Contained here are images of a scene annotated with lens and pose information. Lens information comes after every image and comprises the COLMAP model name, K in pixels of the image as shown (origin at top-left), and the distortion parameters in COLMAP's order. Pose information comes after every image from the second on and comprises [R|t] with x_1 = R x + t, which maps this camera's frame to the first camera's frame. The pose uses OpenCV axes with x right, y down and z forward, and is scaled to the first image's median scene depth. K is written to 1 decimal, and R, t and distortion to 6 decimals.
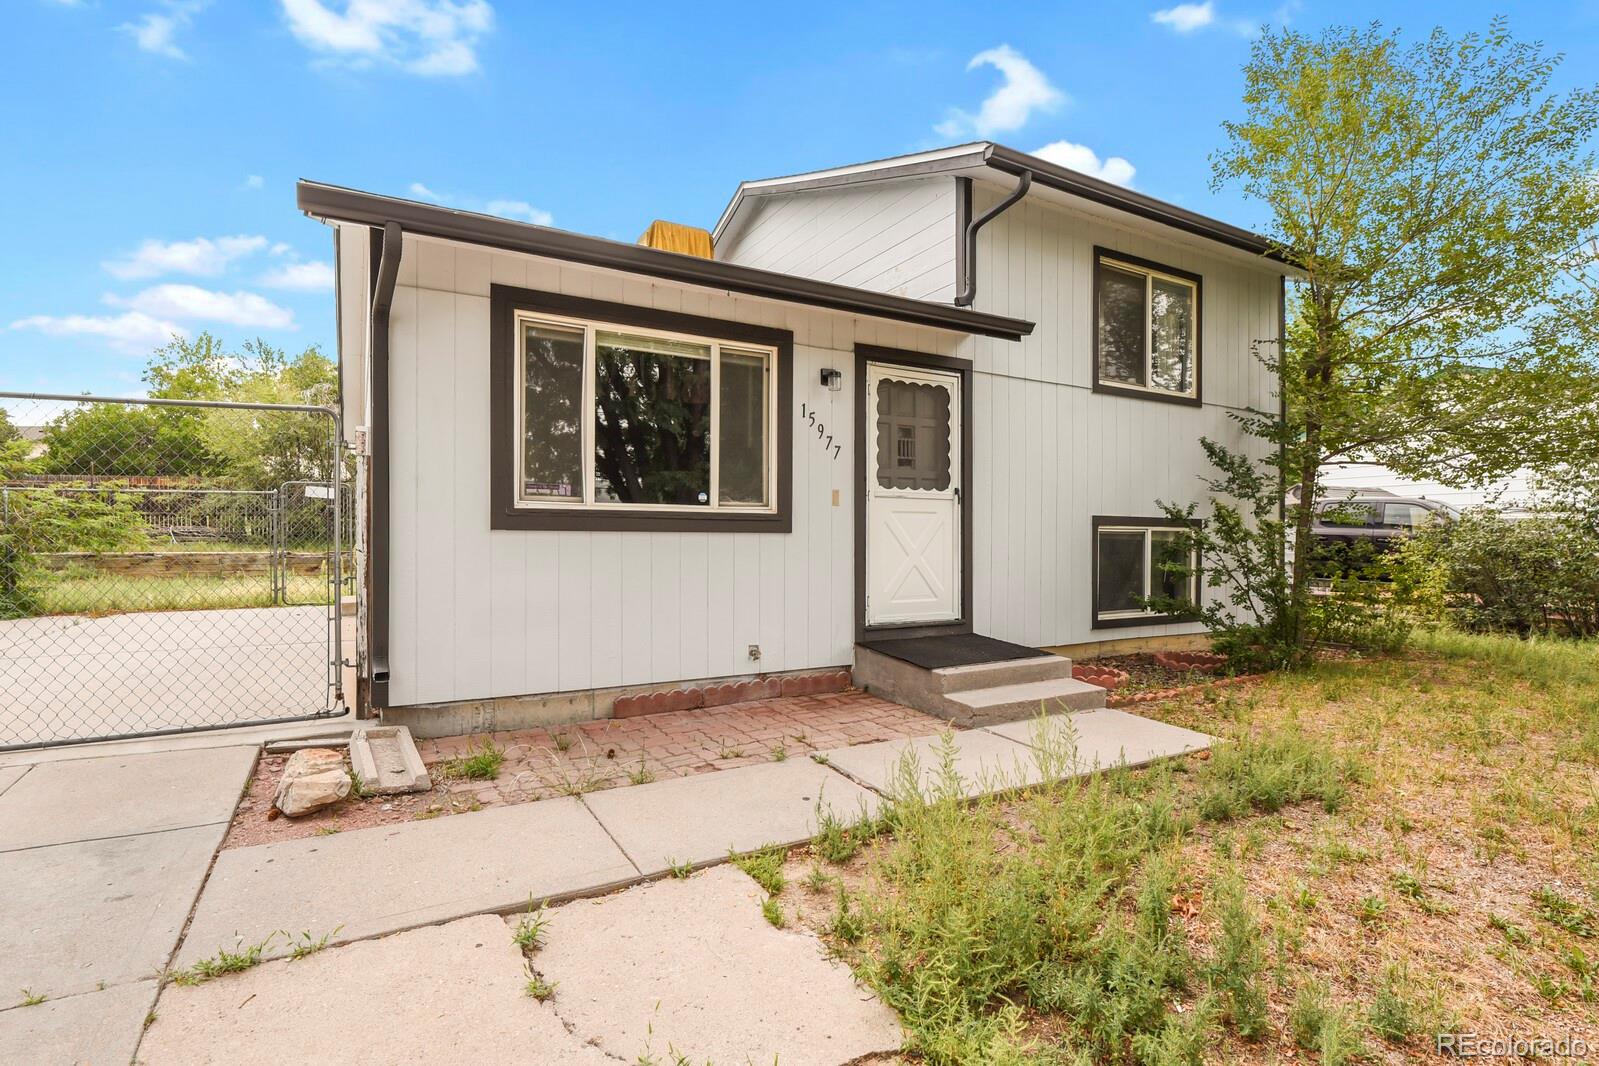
lens RADIAL K [[780.7, 0, 802.1], [0, 780.7, 535.9], [0, 0, 1]] dist [-0.005139, -0.004690]
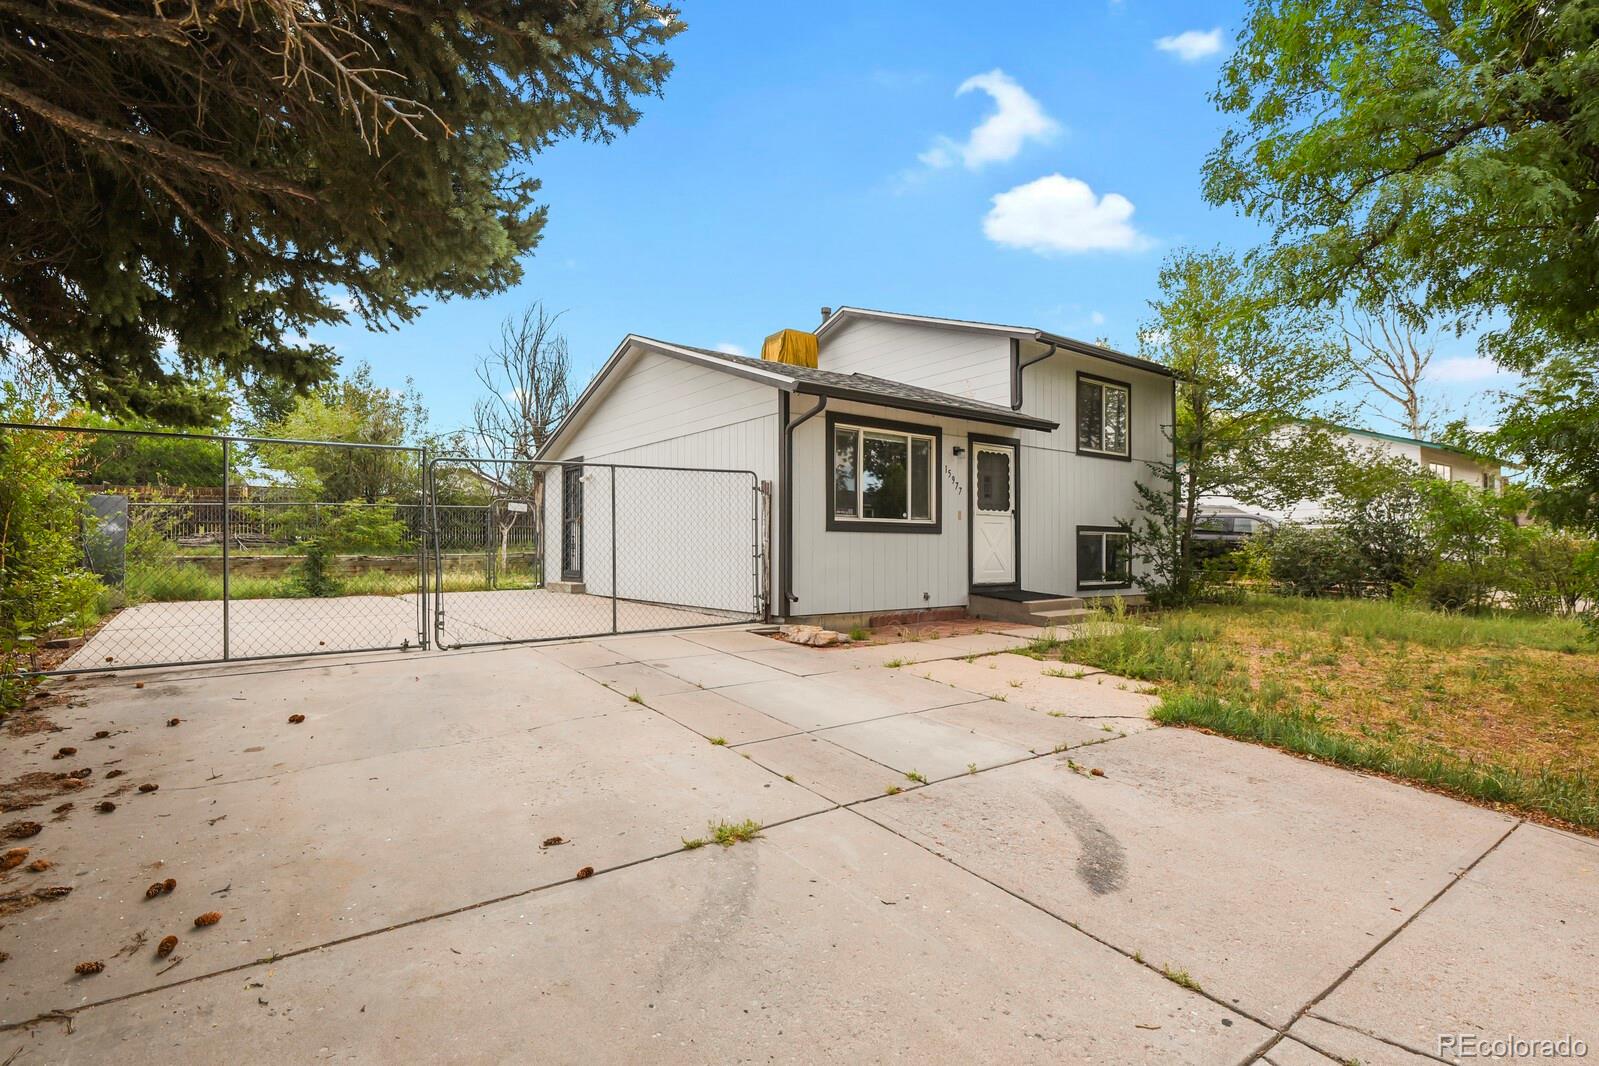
lens RADIAL K [[783.6, 0, 793.0], [0, 783.6, 537.6], [0, 0, 1]] dist [-0.002703, -0.000493]
pose [[0.992016, 0.000201, 0.126115, -0.570087], [0.001173, 0.999941, -0.010824, 0.023713], [-0.126110, 0.010885, 0.991957, -0.784829]]
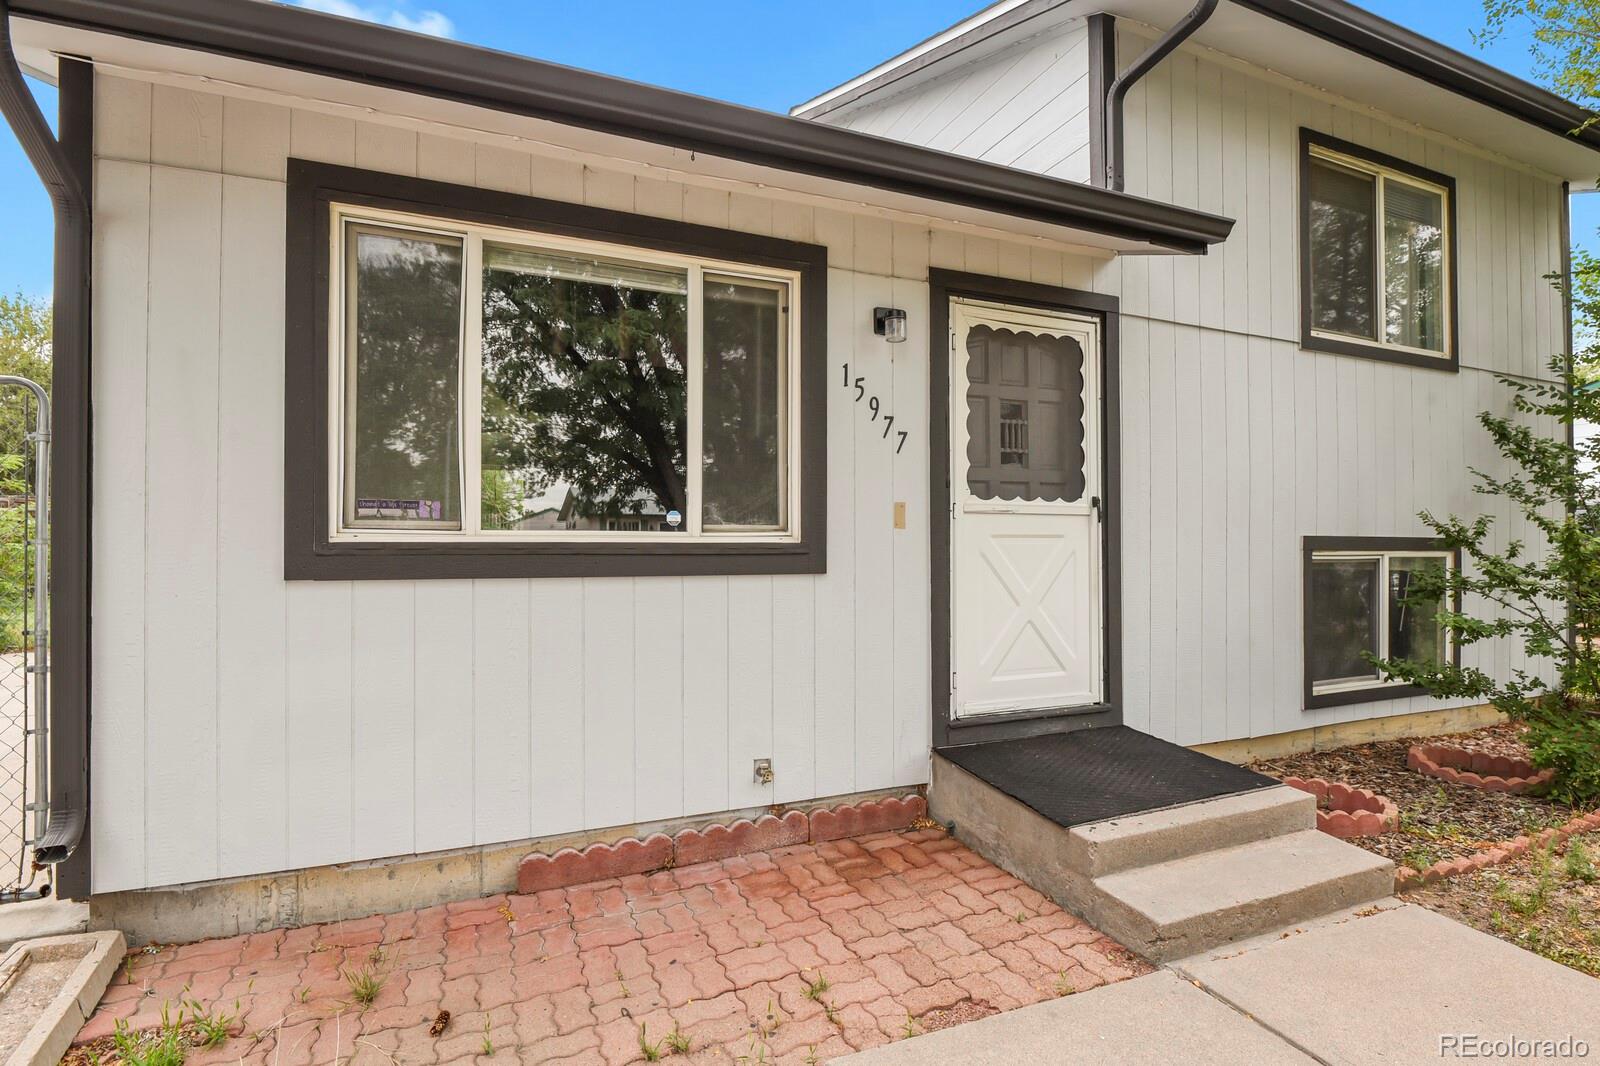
lens RADIAL K [[765.6, 0, 800.0], [0, 765.6, 533.0], [0, 0, 1]] dist [-0.012103, -0.000393]
pose [[0.992294, -0.005099, -0.123799, 0.038344], [0.003699, 0.999927, -0.011534, -0.027073], [0.123848, 0.010987, 0.992240, 0.373107]]
